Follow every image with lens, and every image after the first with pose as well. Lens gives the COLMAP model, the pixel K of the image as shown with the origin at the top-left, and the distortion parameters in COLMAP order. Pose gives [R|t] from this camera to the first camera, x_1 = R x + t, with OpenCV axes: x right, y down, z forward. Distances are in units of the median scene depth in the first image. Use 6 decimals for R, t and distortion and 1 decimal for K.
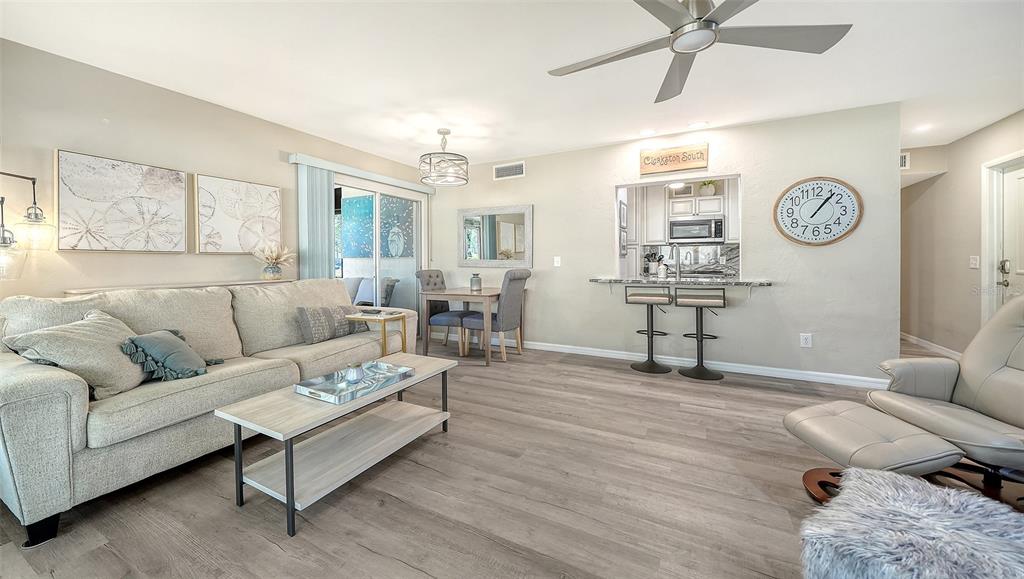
lens RADIAL K [[356.8, 0, 491.0], [0, 356.8, 268.7], [0, 0, 1]] dist [-0.000844, -0.000020]
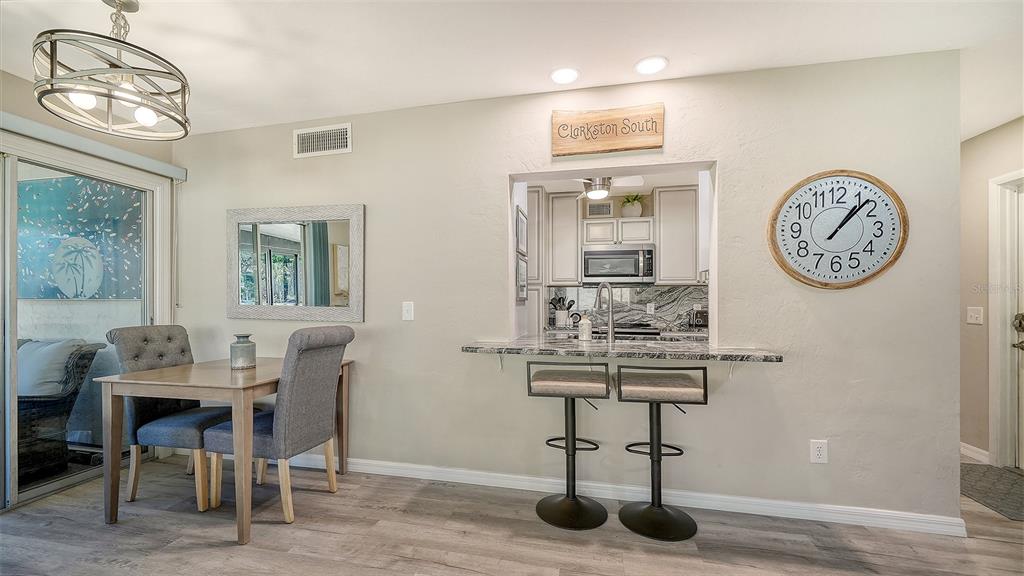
lens RADIAL K [[422.8, 0, 479.9], [0, 422.8, 308.6], [0, 0, 1]] dist [-0.011453, -0.000142]
pose [[0.964912, 0.004849, 0.262528, 0.147374], [-0.002042, 0.999938, -0.010962, -0.019665], [-0.262564, 0.010041, 0.964862, 0.421516]]
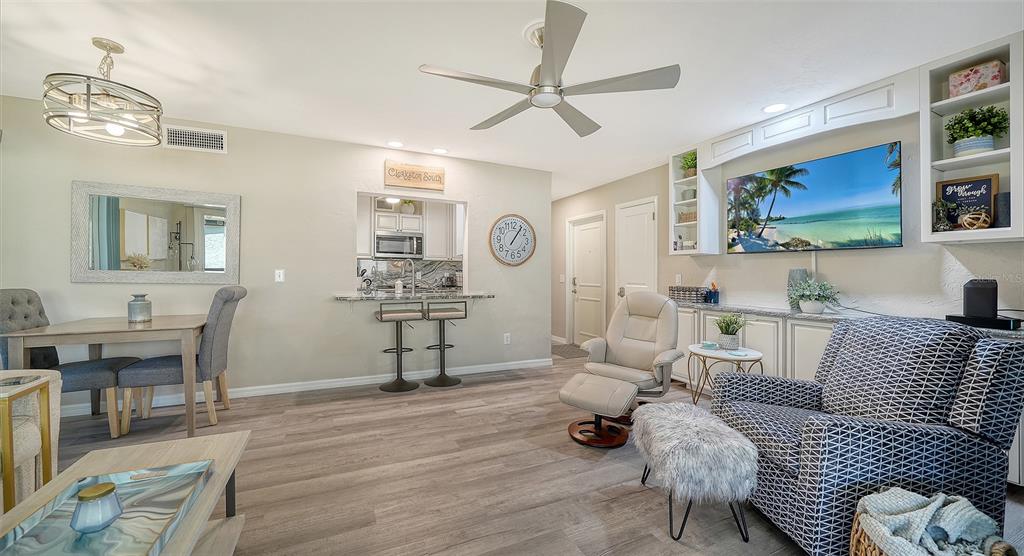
lens RADIAL K [[397.8, 0, 502.9], [0, 397.8, 277.1], [0, 0, 1]] dist [-0.017624, 0.000576]
pose [[0.592633, 0.006198, 0.805449, -0.255961], [0.004775, 0.999926, -0.011208, -0.006087], [-0.805458, 0.010489, 0.592560, 0.132224]]
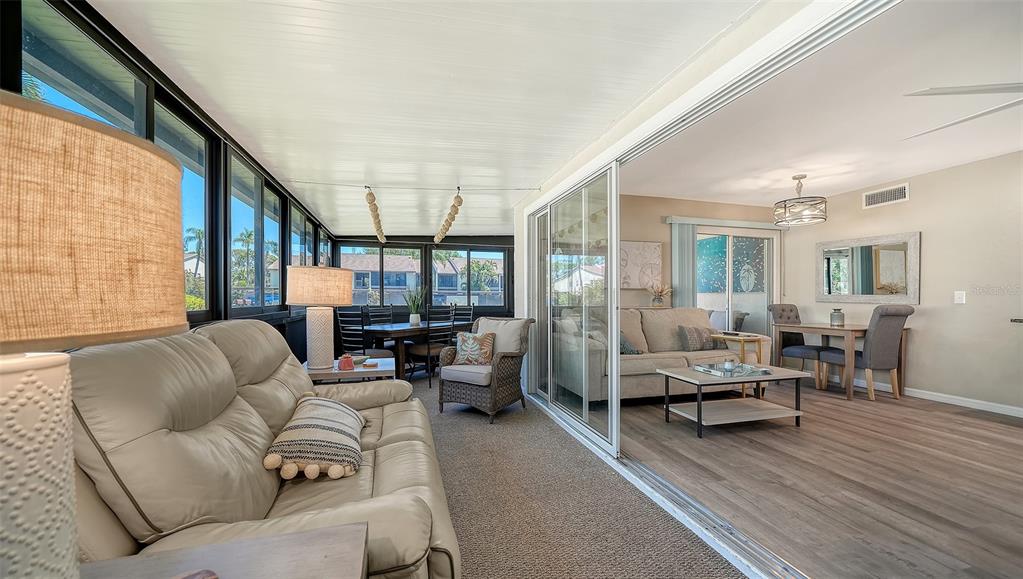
lens RADIAL K [[393.5, 0, 528.1], [0, 393.5, 295.8], [0, 0, 1]] dist [-0.013104, -0.000047]
pose [[0.740857, 0.006923, -0.671627, 0.057319], [-0.023435, 0.999604, -0.015546, 0.018160], [0.671254, 0.027257, 0.740726, -0.433575]]
